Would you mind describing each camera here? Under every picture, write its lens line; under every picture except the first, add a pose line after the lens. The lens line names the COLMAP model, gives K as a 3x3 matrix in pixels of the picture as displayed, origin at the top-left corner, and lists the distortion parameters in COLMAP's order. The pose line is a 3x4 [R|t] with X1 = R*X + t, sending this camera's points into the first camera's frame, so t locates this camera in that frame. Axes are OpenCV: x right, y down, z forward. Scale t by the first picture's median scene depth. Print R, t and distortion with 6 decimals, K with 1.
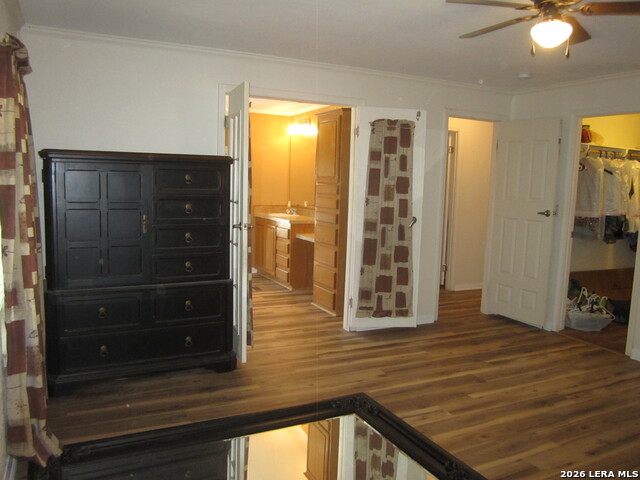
lens RADIAL K [[523.5, 0, 319.2], [0, 523.5, 239.0], [0, 0, 1]] dist [-0.072448, 0.023992]
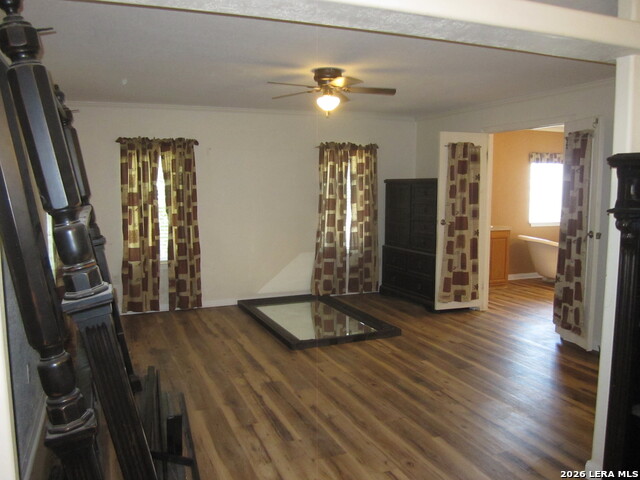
lens RADIAL K [[523.5, 0, 321.4], [0, 523.5, 242.4], [0, 0, 1]] dist [-0.072448, 0.023992]
pose [[-0.057314, 0.078714, -0.995248, 1.117918], [-0.119511, 0.989178, 0.085116, -0.042524], [0.991177, 0.123821, -0.047287, 0.563120]]
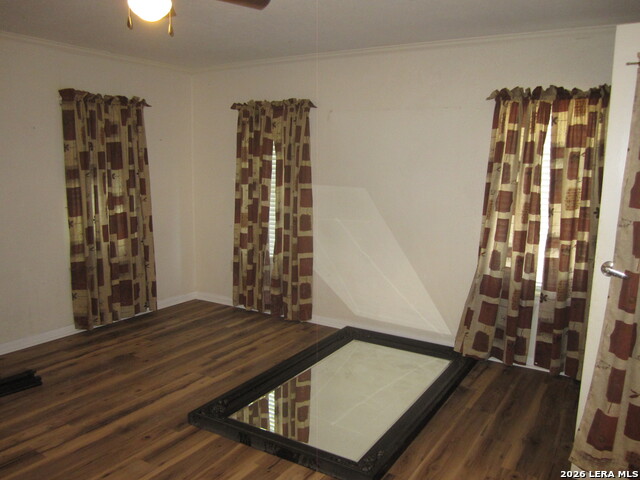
lens RADIAL K [[523.5, 0, 320.4], [0, 523.5, 236.2], [0, 0, 1]] dist [-0.072448, 0.023992]
pose [[-0.849128, 0.033778, -0.527105, 0.359807], [-0.105857, 0.966823, 0.232483, -0.126509], [0.517470, 0.253206, -0.817381, 1.006724]]
